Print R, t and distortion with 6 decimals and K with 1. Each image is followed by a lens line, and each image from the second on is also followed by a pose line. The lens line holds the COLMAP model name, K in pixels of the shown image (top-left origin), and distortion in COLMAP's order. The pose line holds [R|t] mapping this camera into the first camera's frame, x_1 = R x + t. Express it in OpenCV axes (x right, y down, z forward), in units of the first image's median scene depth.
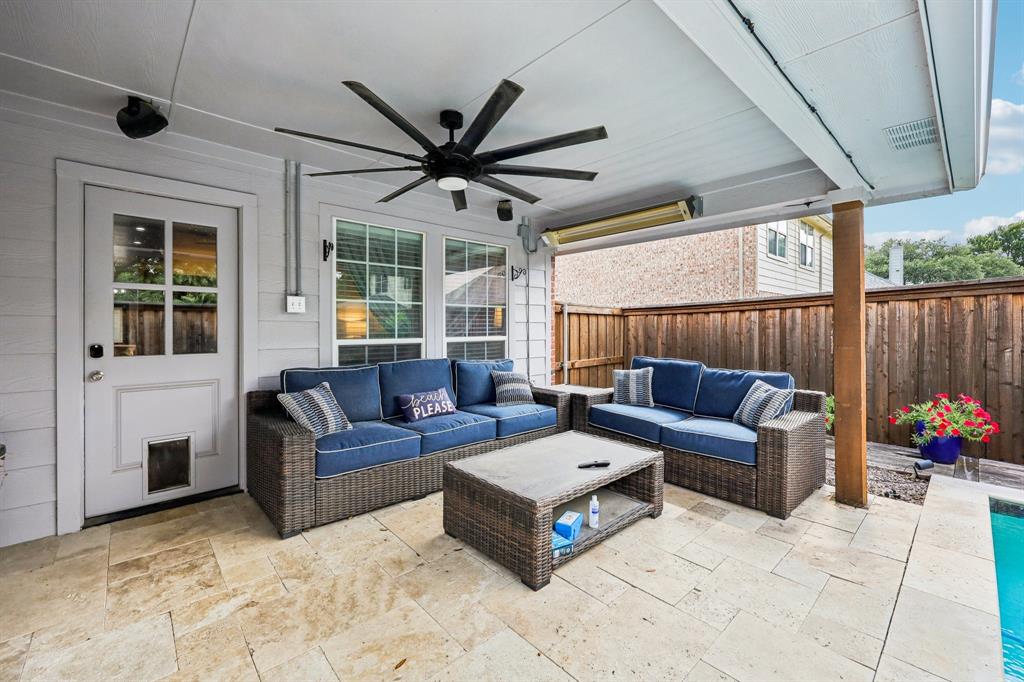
lens RADIAL K [[424.6, 0, 521.2], [0, 424.6, 326.4], [0, 0, 1]] dist [0.001609, -0.000176]
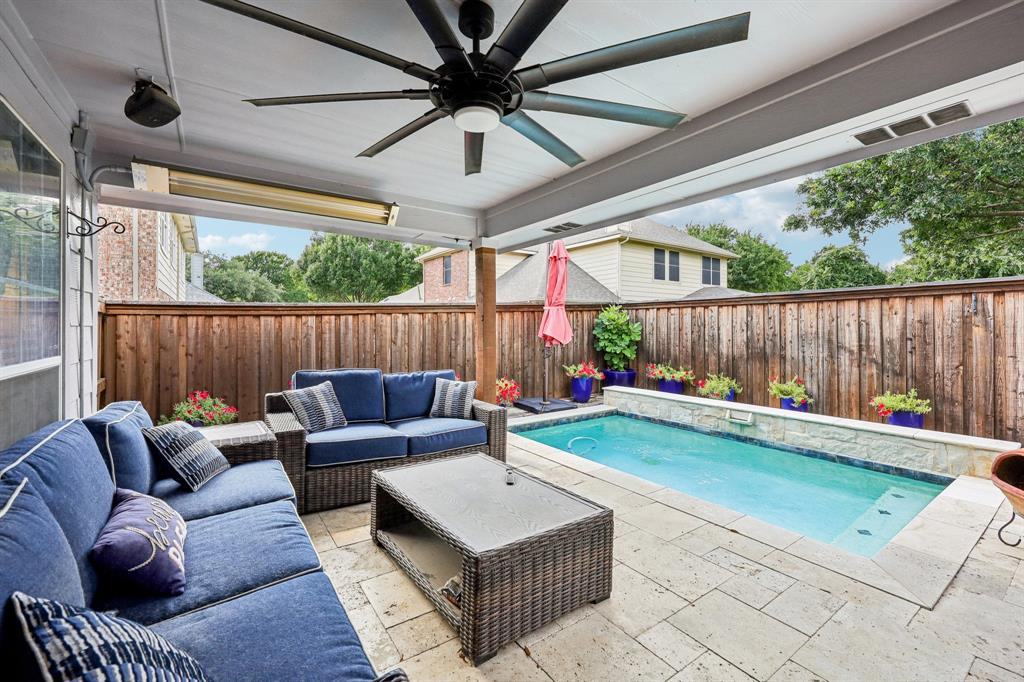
lens RADIAL K [[424.6, 0, 508.5], [0, 424.6, 326.6], [0, 0, 1]] dist [0.001609, -0.000176]
pose [[0.143162, 0.007250, 0.989673, -0.445333], [-0.003717, 0.999970, -0.006788, -0.007798], [-0.989692, -0.002707, 0.143185, 0.480830]]
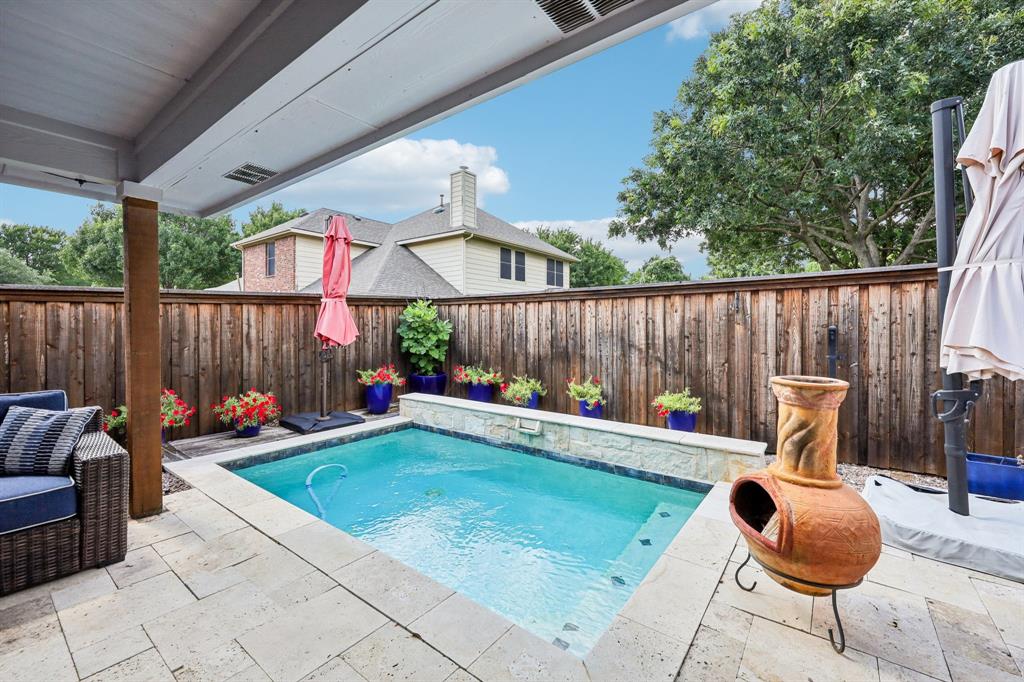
lens RADIAL K [[424.6, 0, 507.6], [0, 424.6, 326.5], [0, 0, 1]] dist [0.001609, -0.000176]
pose [[-0.161953, 0.006652, 0.986776, -0.204022], [-0.004454, 0.999962, -0.007472, -0.003354], [-0.986788, -0.005605, -0.161917, 0.234612]]
